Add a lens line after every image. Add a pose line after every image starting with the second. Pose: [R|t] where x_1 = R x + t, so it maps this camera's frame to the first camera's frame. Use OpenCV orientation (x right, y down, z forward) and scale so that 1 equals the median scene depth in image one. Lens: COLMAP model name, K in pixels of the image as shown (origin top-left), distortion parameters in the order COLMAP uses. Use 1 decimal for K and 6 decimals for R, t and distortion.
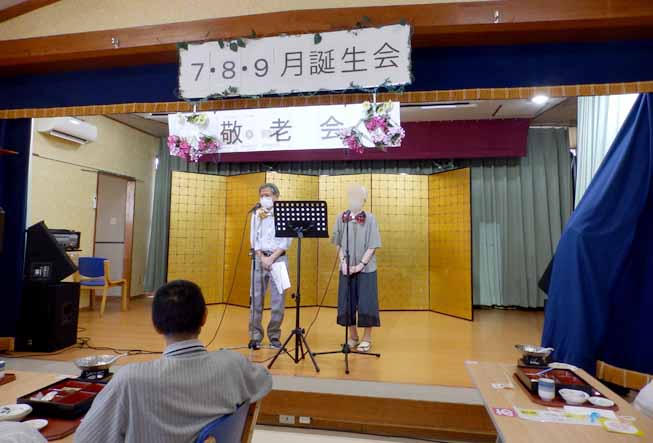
lens RADIAL K [[429.2, 0, 324.5], [0, 429.2, 204.0], [0, 0, 1]] dist [0.055039, -0.001935]
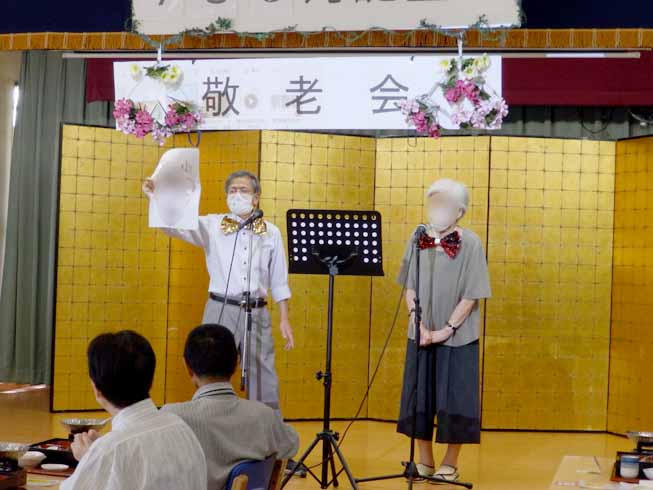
lens RADIAL K [[1295.9, 0, 326.7], [0, 1295.9, 245.0], [0, 0, 1]] dist [0.026317, 0.000000]
pose [[0.997939, 0.019964, -0.060991, 0.041355], [-0.016181, 0.997951, 0.061896, -0.072714], [0.062102, -0.060782, 0.996217, -0.759877]]
